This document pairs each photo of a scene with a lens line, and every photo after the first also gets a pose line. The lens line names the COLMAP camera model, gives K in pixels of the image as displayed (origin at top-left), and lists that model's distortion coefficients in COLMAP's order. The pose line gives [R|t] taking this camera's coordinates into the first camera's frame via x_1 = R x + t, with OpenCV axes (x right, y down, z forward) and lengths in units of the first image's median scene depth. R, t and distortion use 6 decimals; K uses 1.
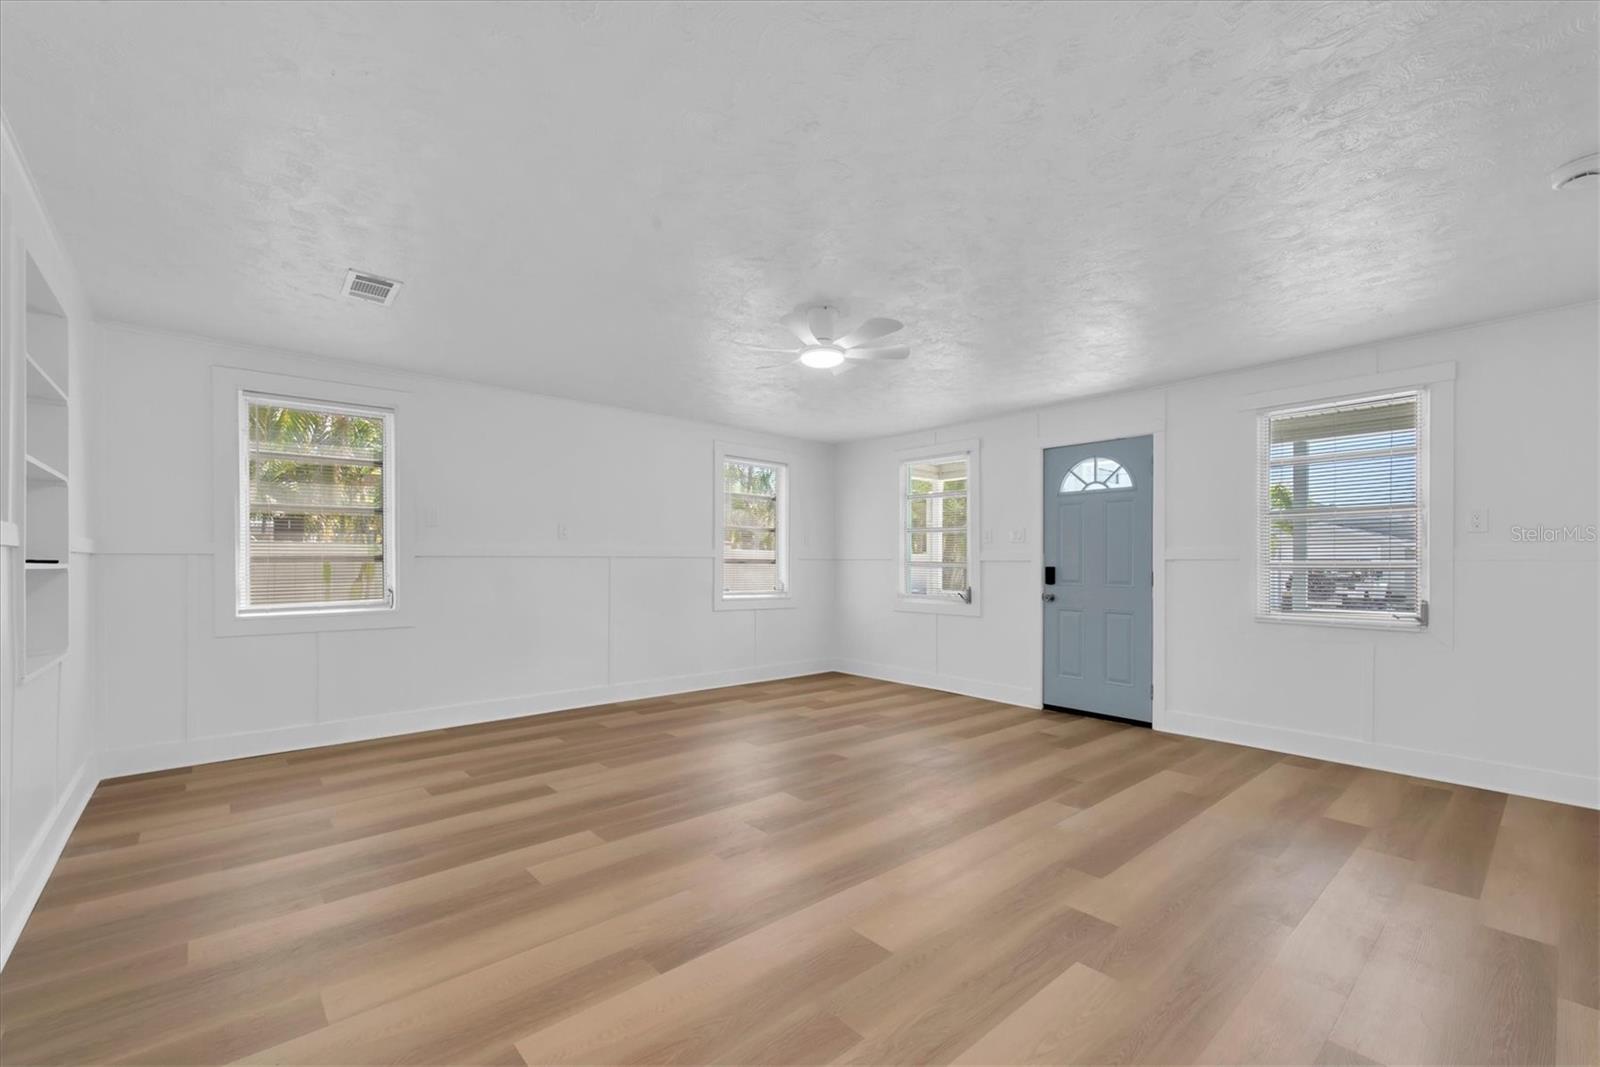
lens RADIAL K [[669.6, 0, 798.4], [0, 669.6, 562.9], [0, 0, 1]] dist [0.013852, -0.000032]
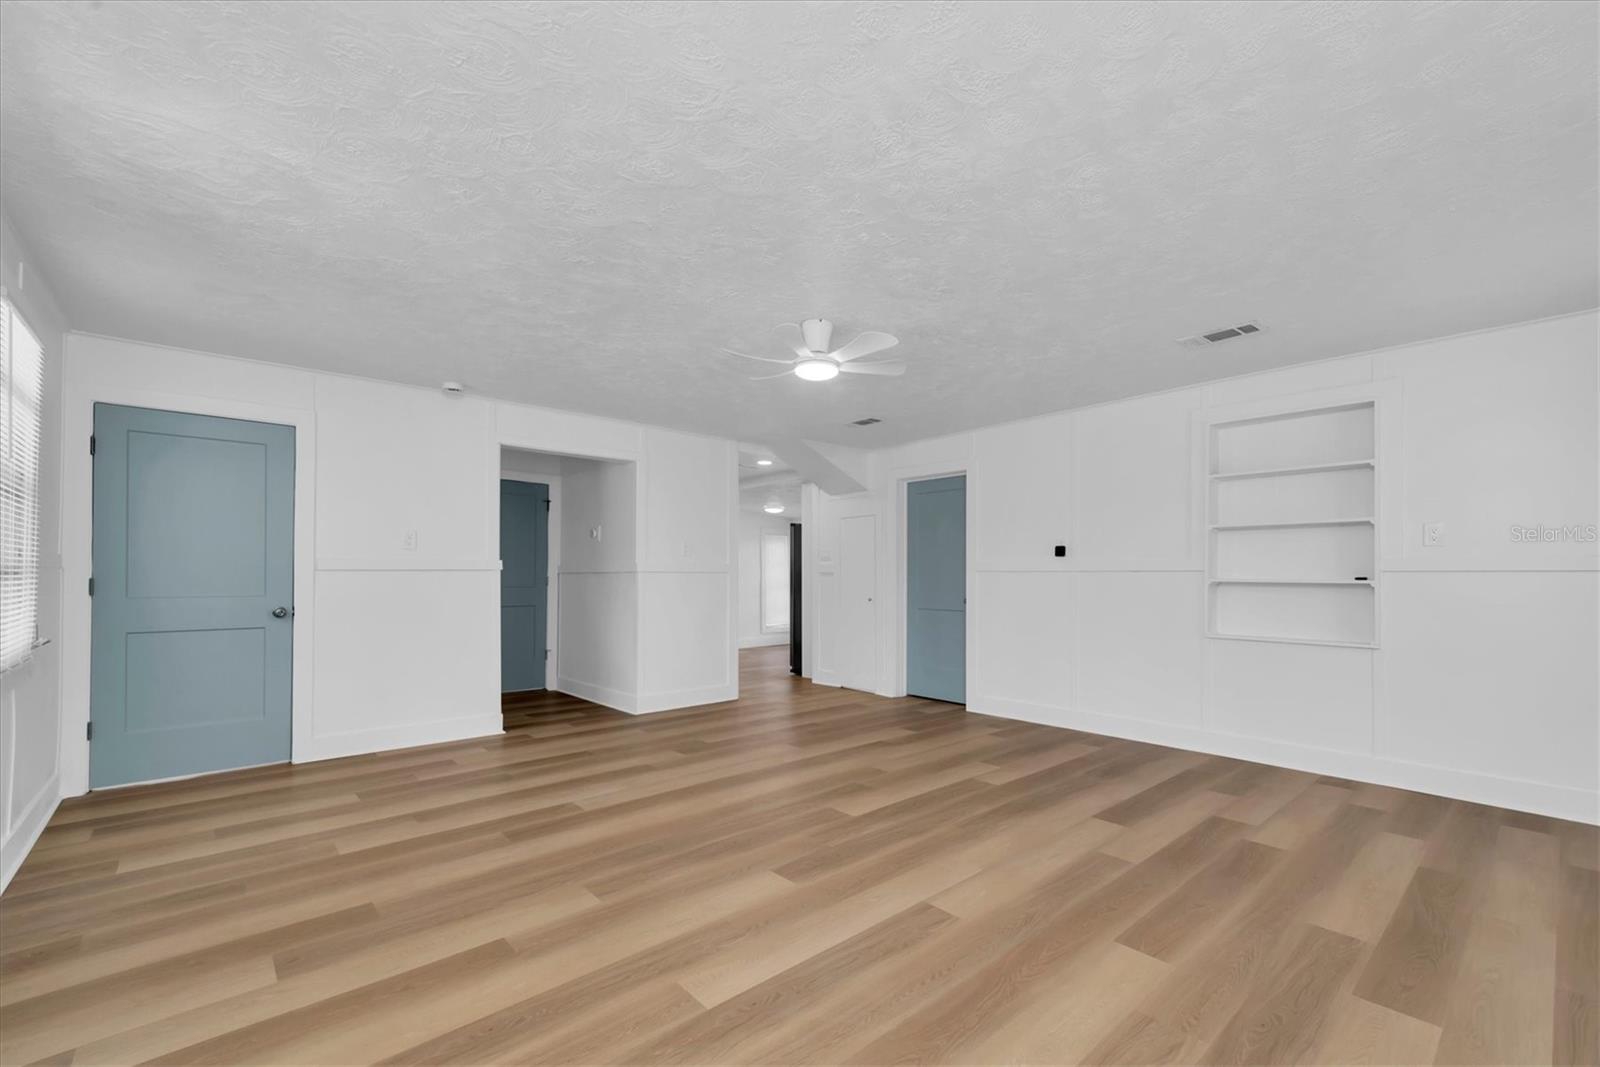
lens RADIAL K [[666.0, 0, 830.9], [0, 666.0, 576.3], [0, 0, 1]] dist [0.014110, -0.000075]
pose [[-0.999104, -0.005956, -0.041890, 0.035784], [-0.005920, 0.999982, -0.000987, 0.001921], [0.041895, -0.000738, -0.999122, 1.326913]]
